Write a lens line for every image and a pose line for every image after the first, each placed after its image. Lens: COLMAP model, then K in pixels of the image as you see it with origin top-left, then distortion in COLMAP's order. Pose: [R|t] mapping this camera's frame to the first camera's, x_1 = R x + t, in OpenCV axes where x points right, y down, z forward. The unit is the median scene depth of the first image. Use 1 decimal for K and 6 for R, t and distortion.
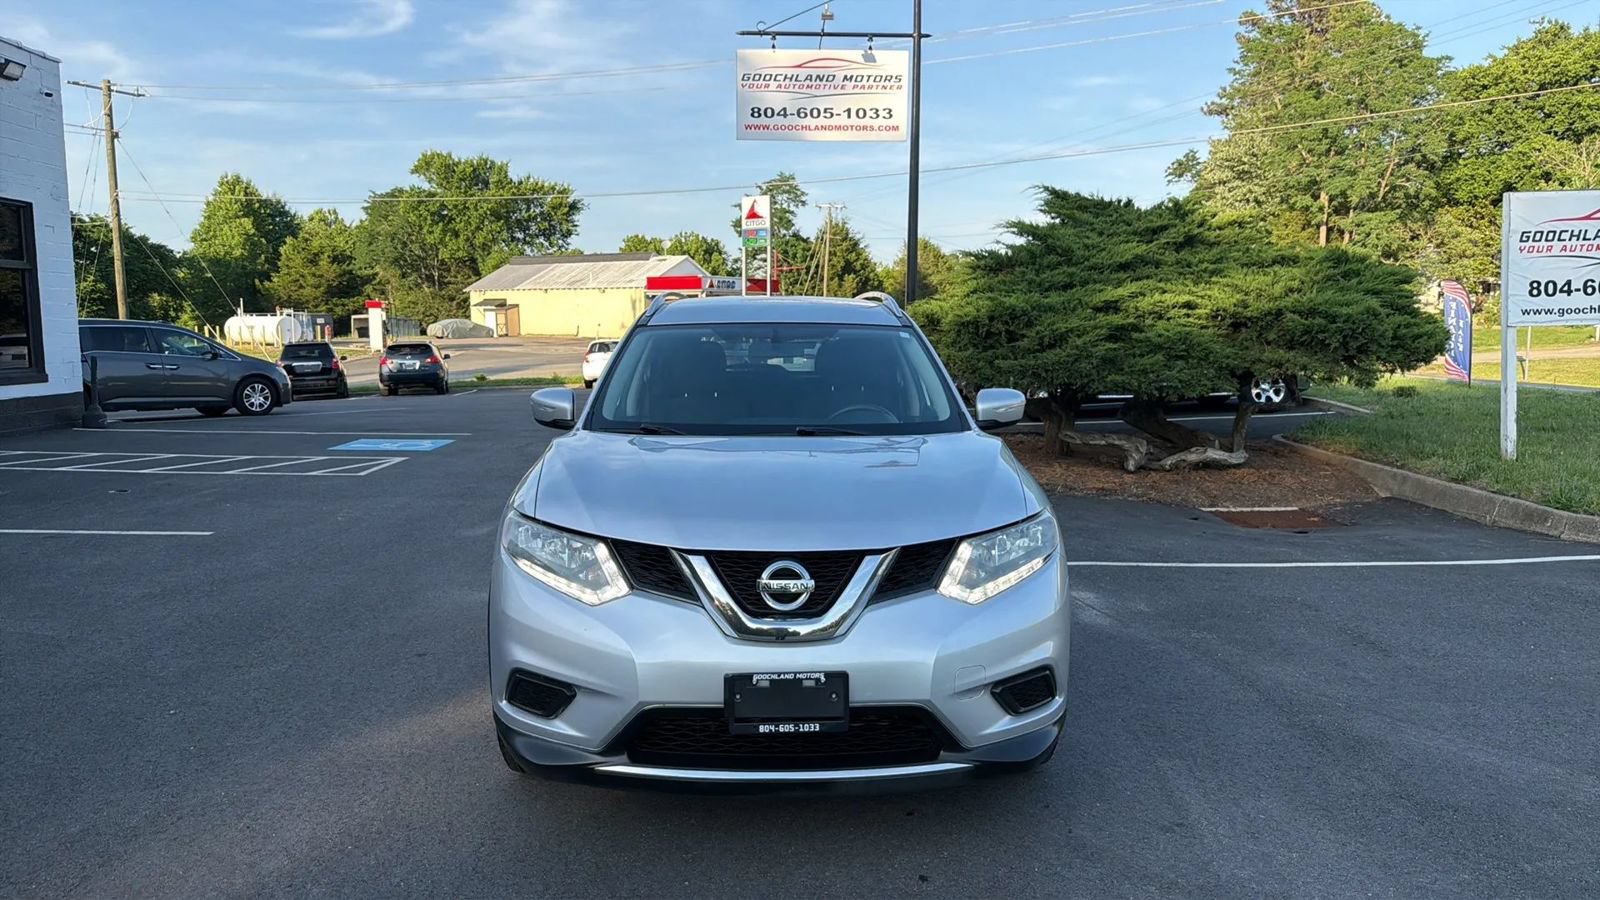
lens RADIAL K [[1080.4, 0, 807.1], [0, 1080.4, 436.3], [0, 0, 1]] dist [0.016575, -0.031644]
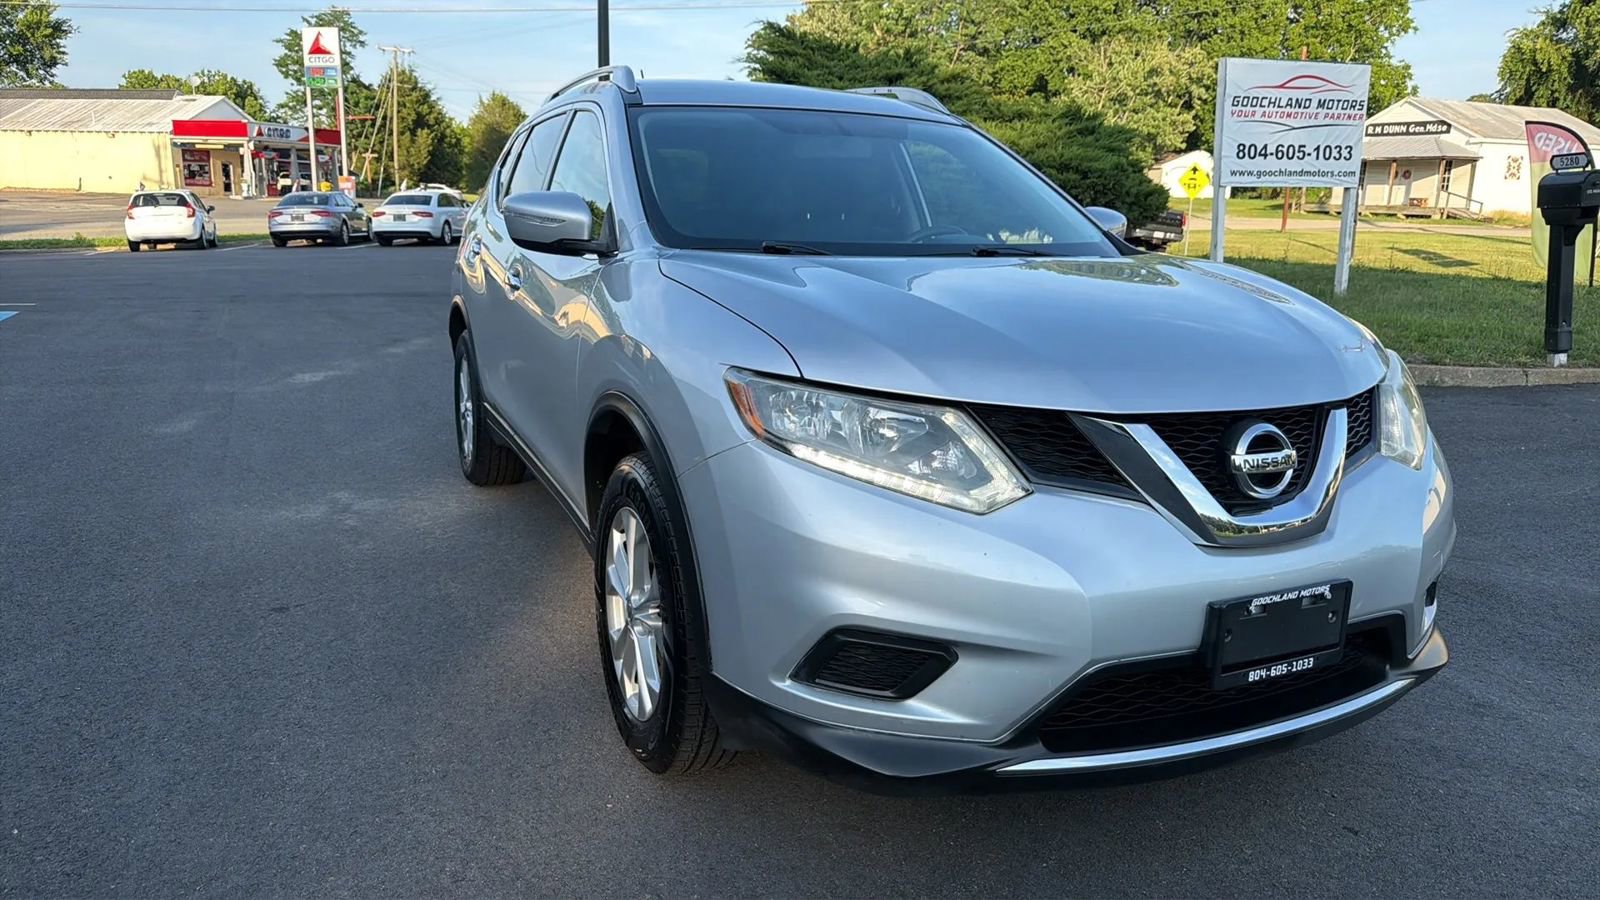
lens RADIAL K [[1080.4, 0, 805.0], [0, 1080.4, 449.1], [0, 0, 1]] dist [0.016575, -0.031644]
pose [[0.926522, -0.060148, 0.371401, -0.105573], [0.012278, 0.991447, 0.129935, 0.008315], [-0.376039, -0.115827, 0.919336, 0.099956]]
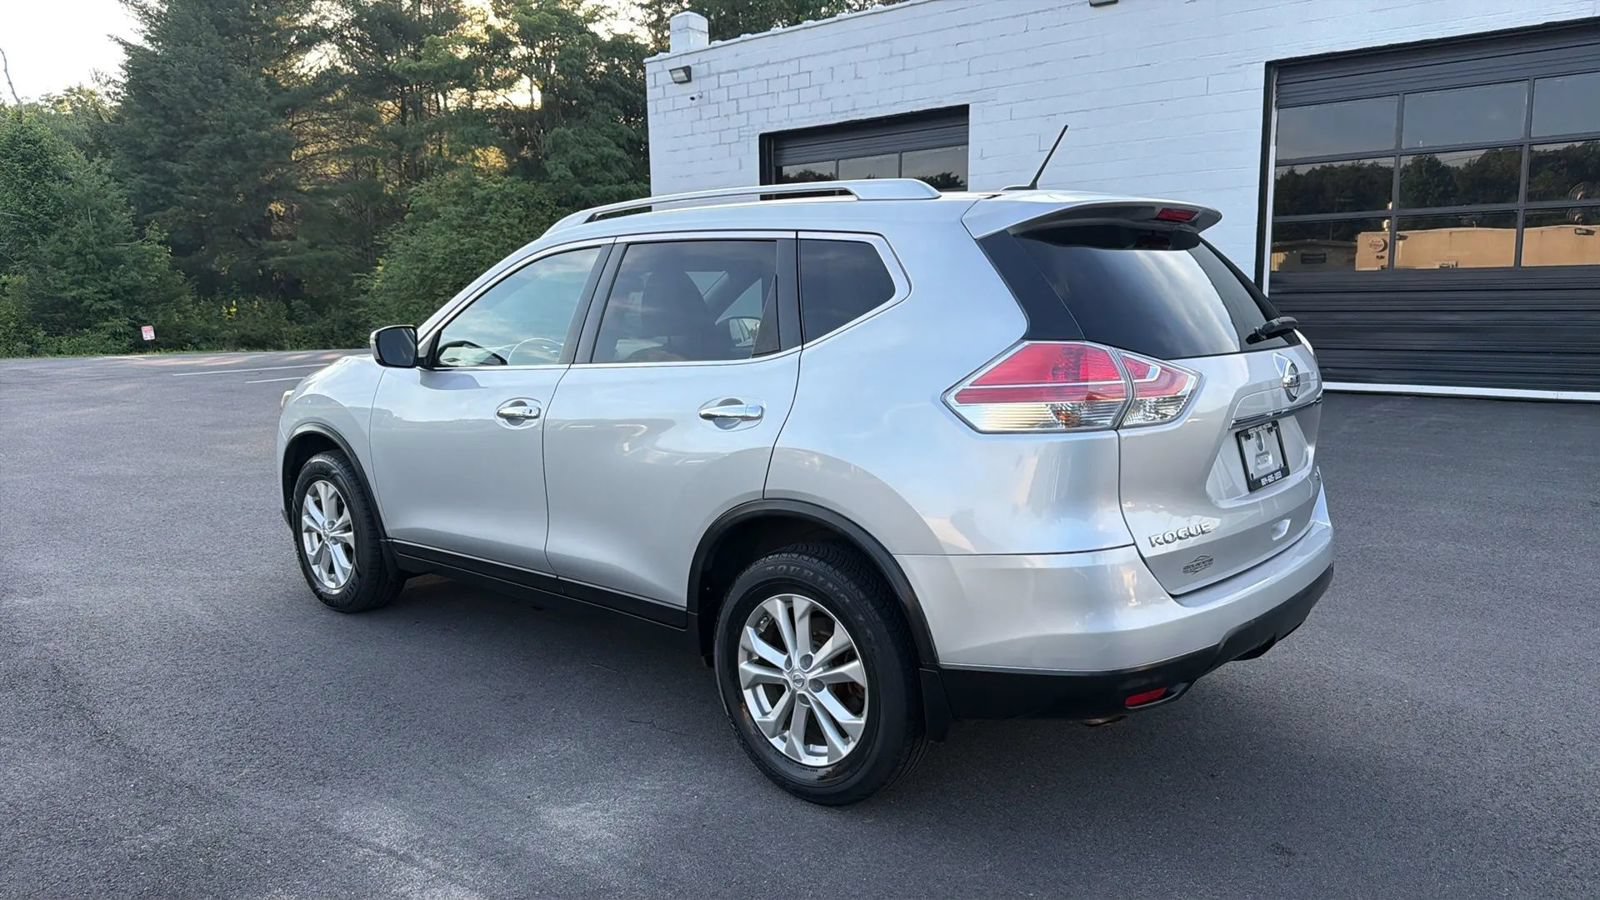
lens RADIAL K [[1080.4, 0, 795.5], [0, 1080.4, 455.3], [0, 0, 1]] dist [0.016575, -0.031644]
pose [[-0.690531, 0.110991, -0.714736, 0.192428], [-0.061514, 0.975565, 0.210925, -0.047258], [0.720682, 0.189616, -0.666831, 0.588983]]
